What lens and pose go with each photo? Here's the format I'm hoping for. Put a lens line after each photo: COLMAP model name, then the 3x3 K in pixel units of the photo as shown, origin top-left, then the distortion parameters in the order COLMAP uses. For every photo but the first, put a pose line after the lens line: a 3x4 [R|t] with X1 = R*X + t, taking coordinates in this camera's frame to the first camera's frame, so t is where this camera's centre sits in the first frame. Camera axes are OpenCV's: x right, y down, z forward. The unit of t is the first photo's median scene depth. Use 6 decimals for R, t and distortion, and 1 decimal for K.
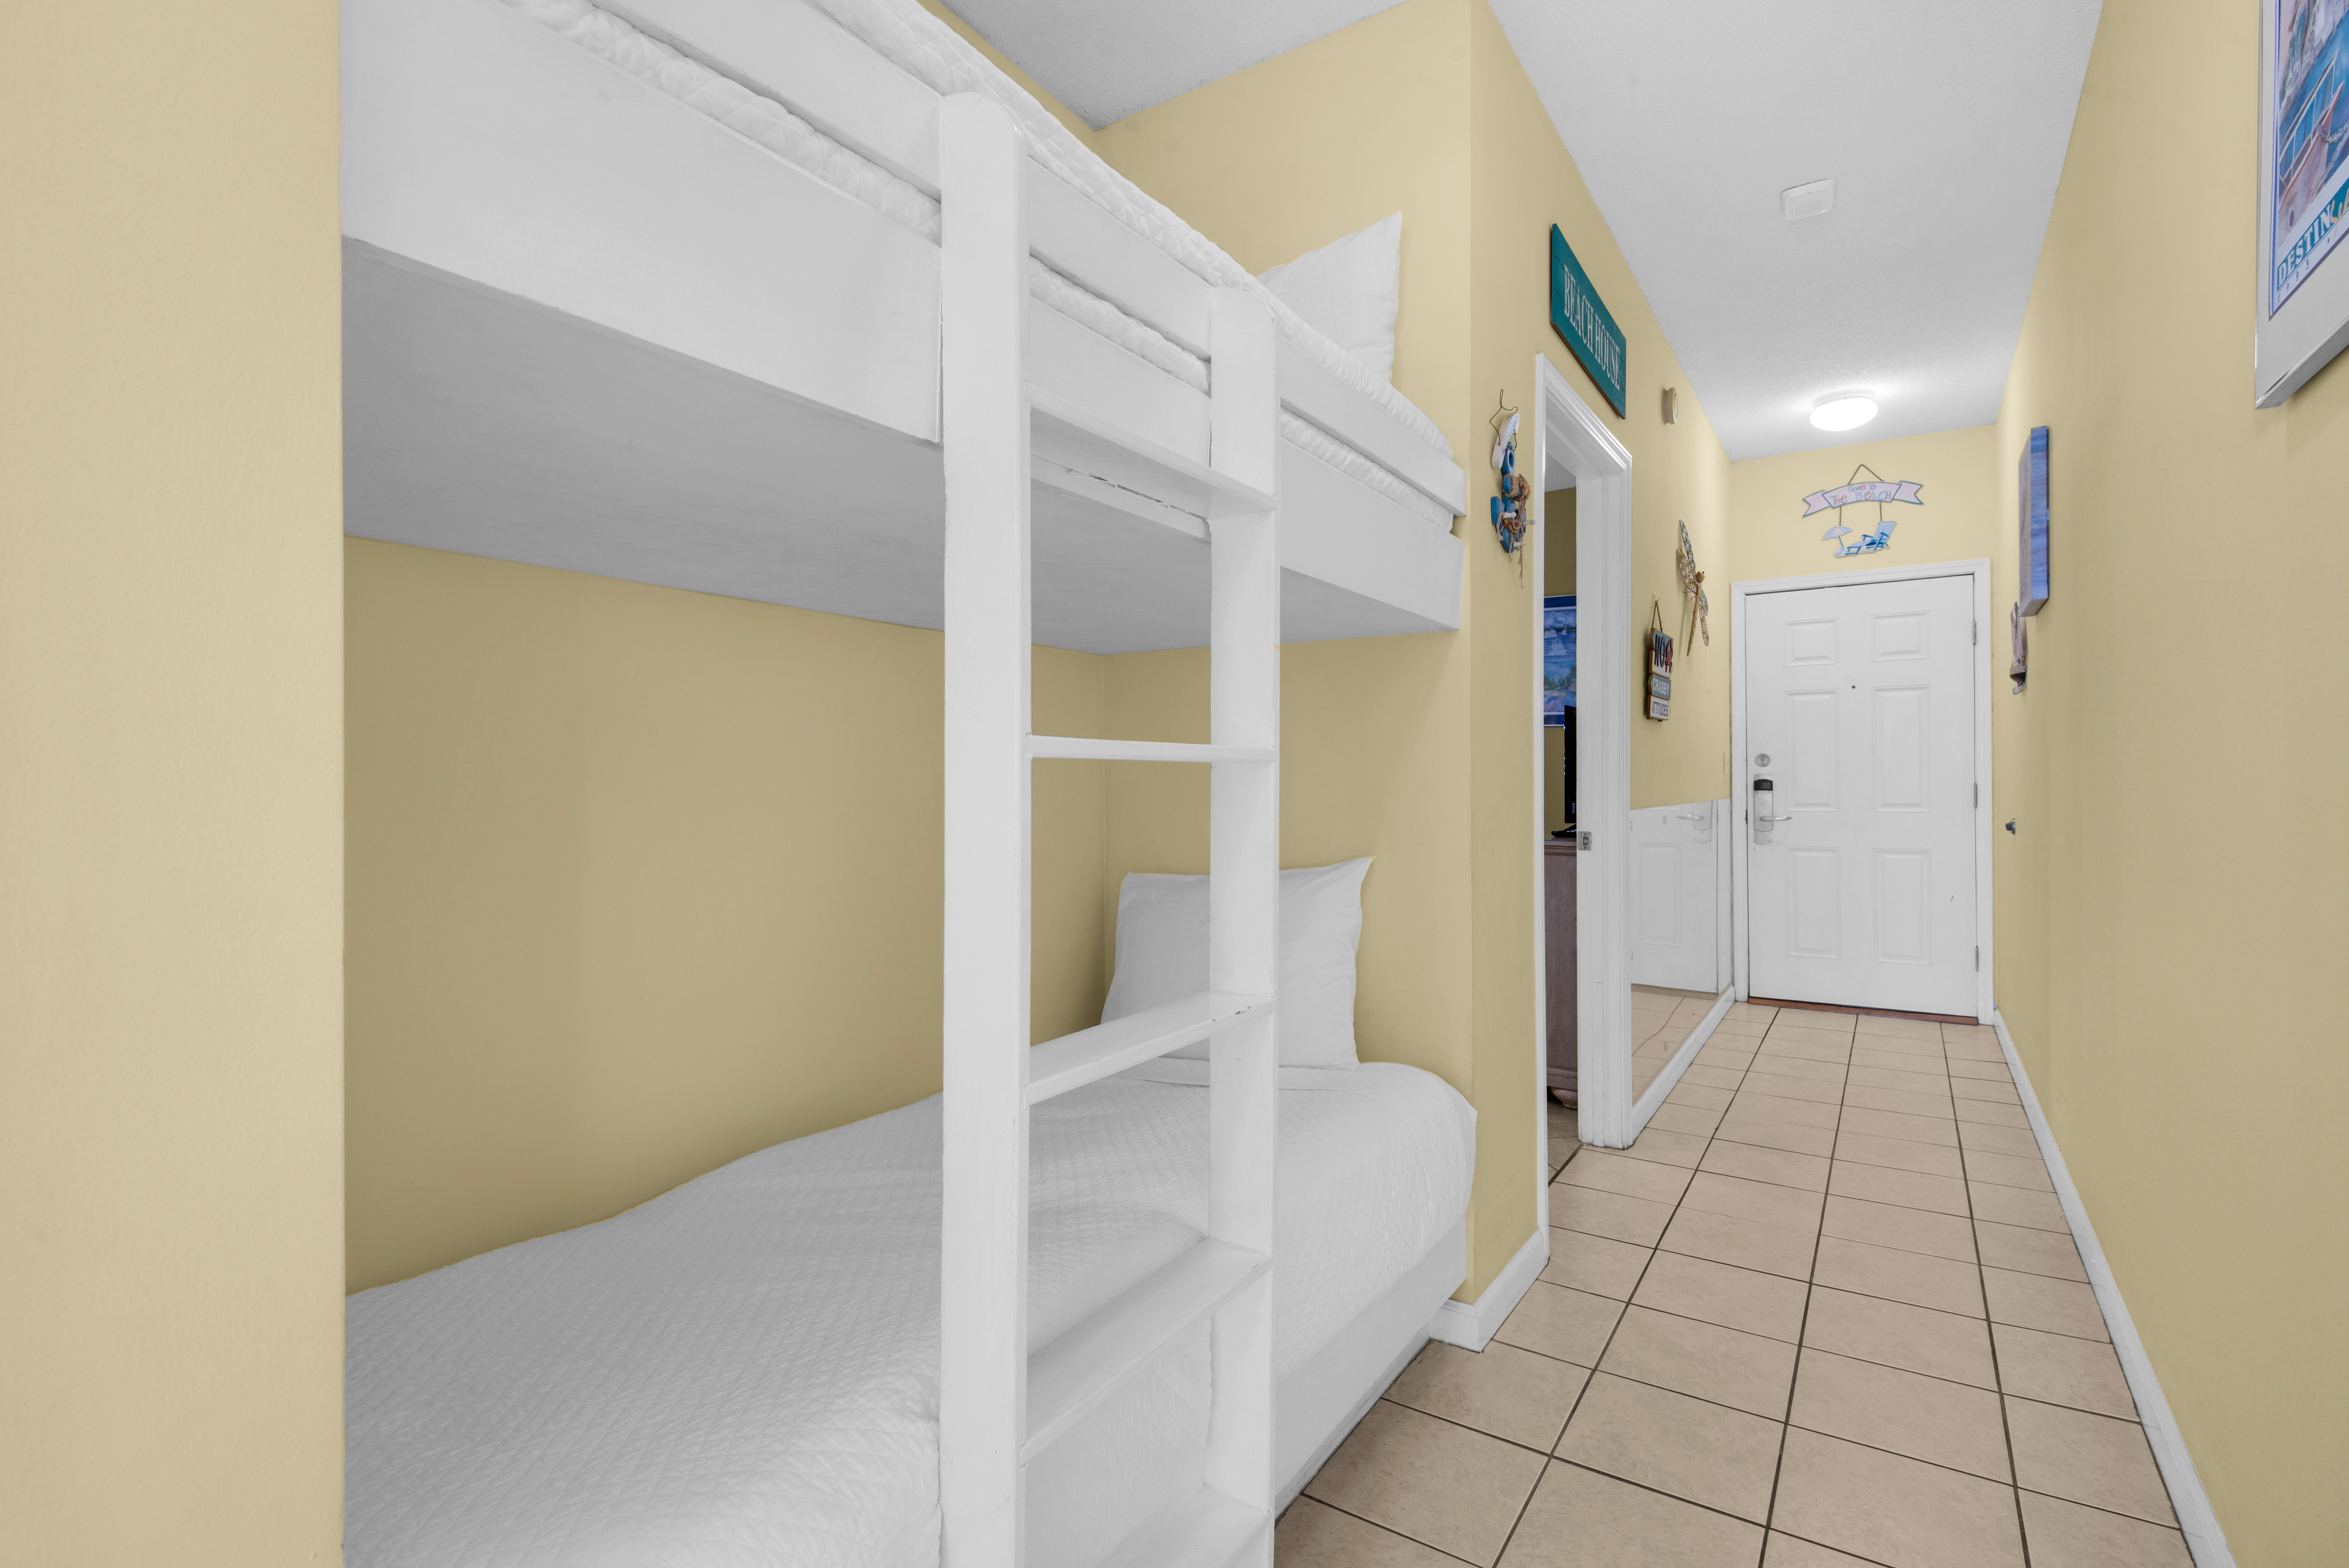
lens RADIAL K [[1089.4, 0, 1168.2], [0, 1089.4, 793.4], [0, 0, 1]] dist [0.031216, -0.016010]
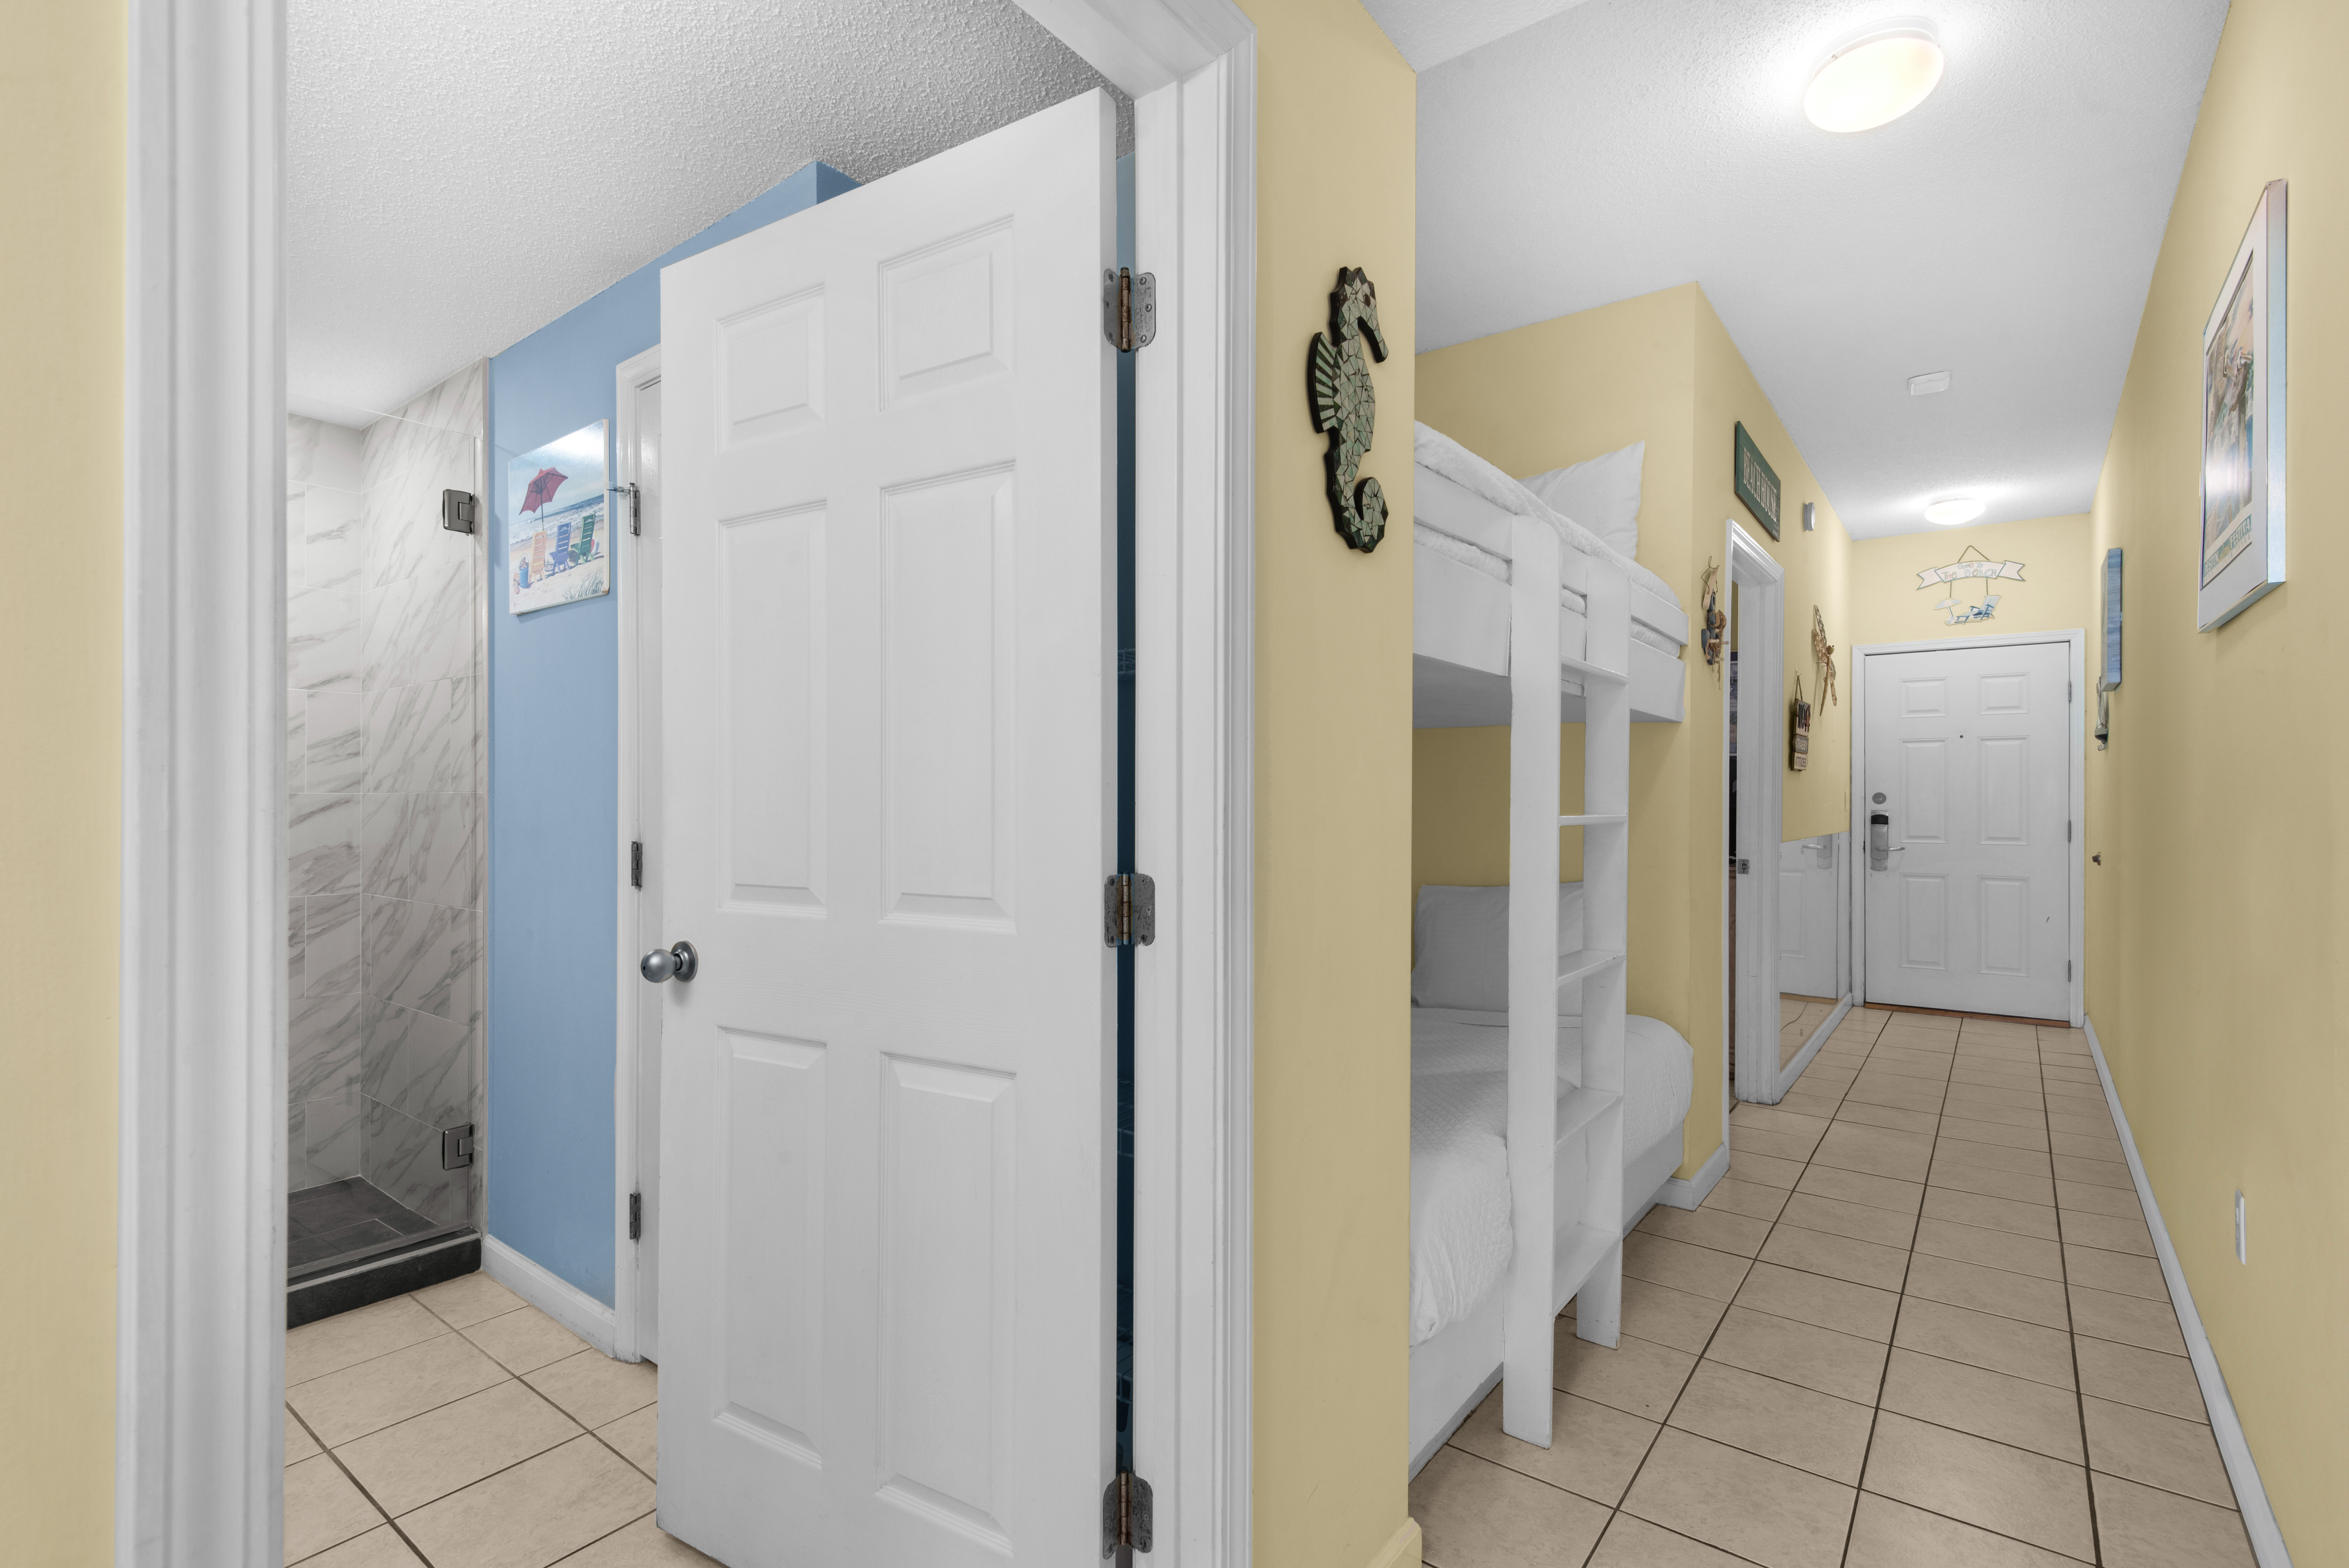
lens RADIAL K [[1080.5, 0, 1163.7], [0, 1080.5, 811.5], [0, 0, 1]] dist [0.022603, -0.014825]
pose [[0.997252, 0.009272, -0.073505, -0.176929], [-0.009249, 0.999957, 0.000664, -0.013783], [0.073508, 0.000018, 0.997295, -0.279650]]
